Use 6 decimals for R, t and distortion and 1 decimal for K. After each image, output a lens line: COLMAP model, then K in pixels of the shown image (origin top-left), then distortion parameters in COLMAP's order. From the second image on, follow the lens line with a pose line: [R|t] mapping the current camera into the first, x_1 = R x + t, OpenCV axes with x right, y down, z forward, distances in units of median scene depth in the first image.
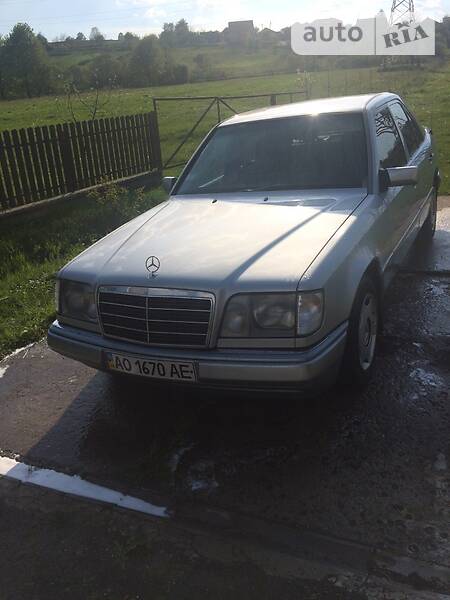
lens RADIAL K [[510.3, 0, 225.4], [0, 510.3, 308.5], [0, 0, 1]] dist [0.083699, -0.133628]
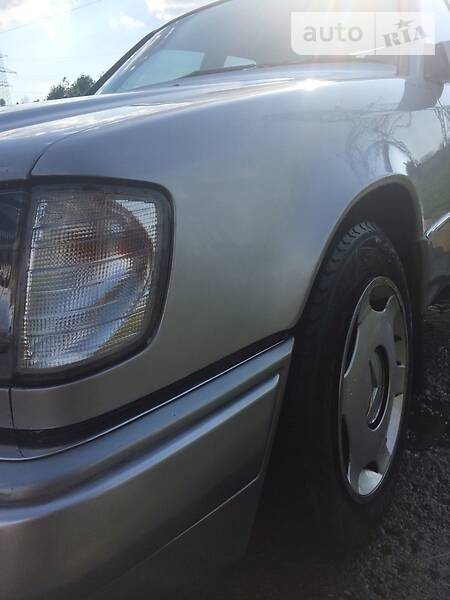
lens RADIAL K [[510.3, 0, 225.4], [0, 510.3, 308.5], [0, 0, 1]] dist [0.083699, -0.133628]
pose [[0.994748, 0.050330, -0.089128, 0.193465], [-0.058778, 0.993755, -0.094847, 0.030994], [0.083797, 0.099588, 0.991494, 0.604843]]
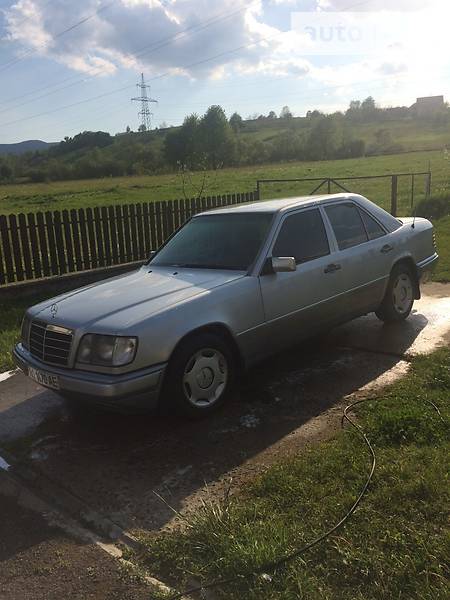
lens RADIAL K [[510.3, 0, 225.4], [0, 510.3, 308.5], [0, 0, 1]] dist [0.083699, -0.133628]
pose [[0.945043, 0.099681, -0.311379, 0.690571], [-0.136893, 0.985528, -0.099978, -0.004890], [0.296907, 0.137109, 0.945012, -0.246333]]
